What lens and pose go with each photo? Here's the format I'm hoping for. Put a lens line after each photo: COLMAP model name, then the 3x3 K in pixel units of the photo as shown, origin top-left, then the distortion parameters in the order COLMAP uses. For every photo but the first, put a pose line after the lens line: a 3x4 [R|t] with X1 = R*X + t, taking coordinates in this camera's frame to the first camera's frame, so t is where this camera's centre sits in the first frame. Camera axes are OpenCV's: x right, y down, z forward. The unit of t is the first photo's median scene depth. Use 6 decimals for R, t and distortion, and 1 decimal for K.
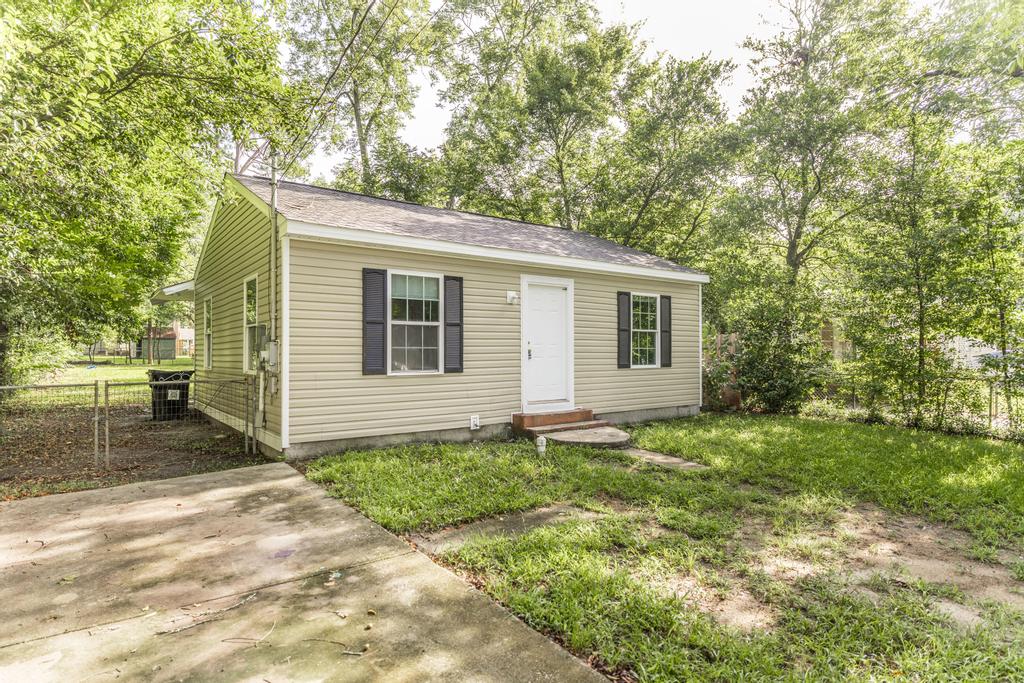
lens RADIAL K [[564.3, 0, 512.0], [0, 564.3, 341.5], [0, 0, 1]] dist [-0.002038, 0.000001]
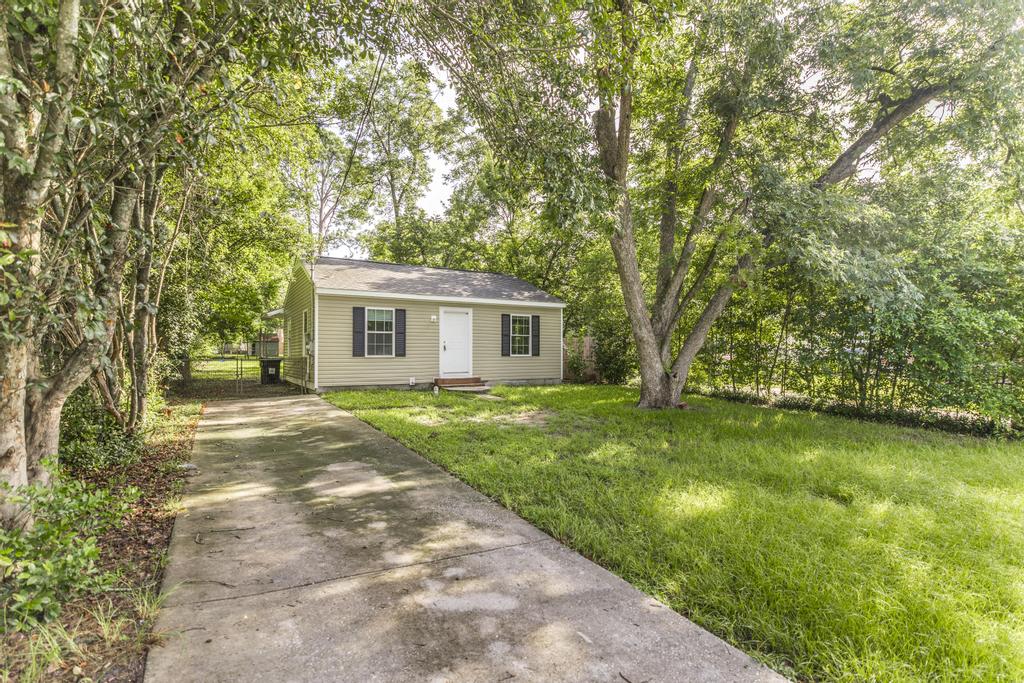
lens RADIAL K [[487.0, 0, 508.5], [0, 487.0, 343.5], [0, 0, 1]] dist [0.000893, -0.000021]
pose [[0.994783, -0.000915, -0.102011, 0.397623], [0.000750, 0.999998, -0.001652, 0.009835], [0.102012, 0.001567, 0.994782, -0.606054]]
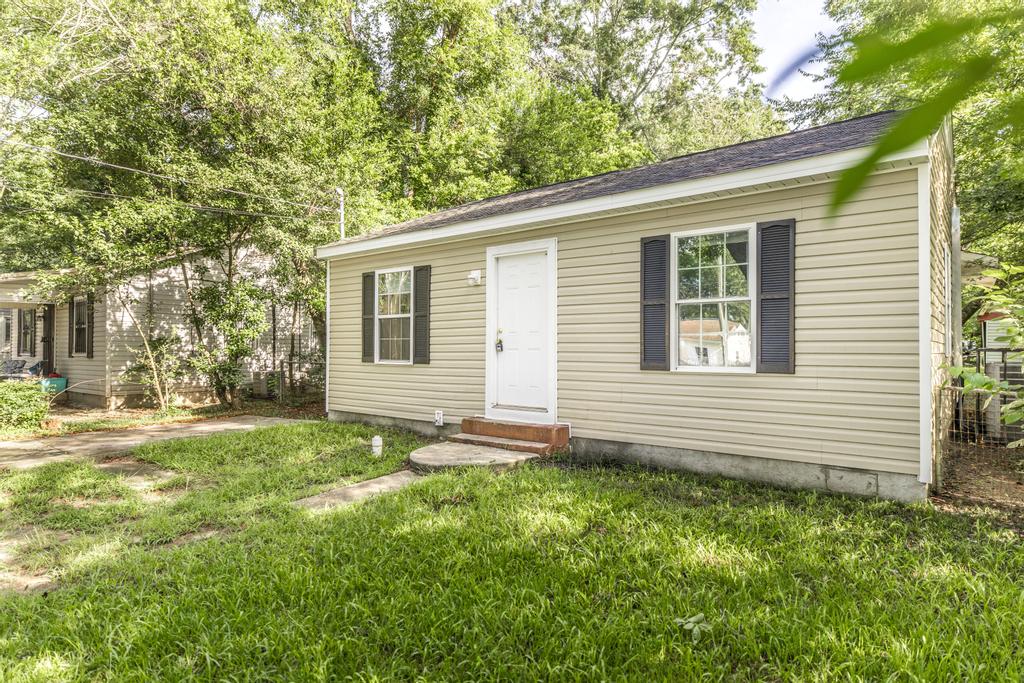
lens RADIAL K [[564.0, 0, 533.6], [0, 564.0, 341.8], [0, 0, 1]] dist [-0.000314, -0.000015]
pose [[0.287761, -0.007863, -0.957670, 0.768863], [0.015672, 0.999871, -0.003500, 0.019925], [0.957574, -0.014002, 0.287847, 0.776910]]
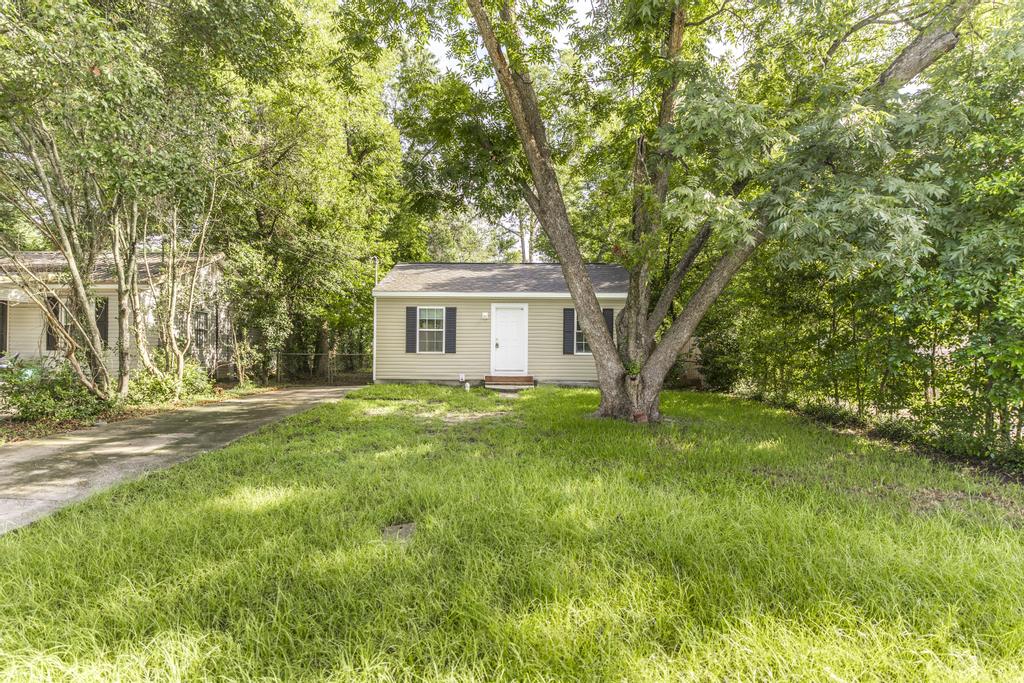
lens RADIAL K [[487.0, 0, 508.5], [0, 487.0, 343.5], [0, 0, 1]] dist [0.000893, -0.000021]
pose [[0.798649, -0.005396, -0.601772, 0.997814], [0.001194, 0.999972, -0.007383, 0.028351], [0.601795, 0.005178, 0.798634, -0.274478]]
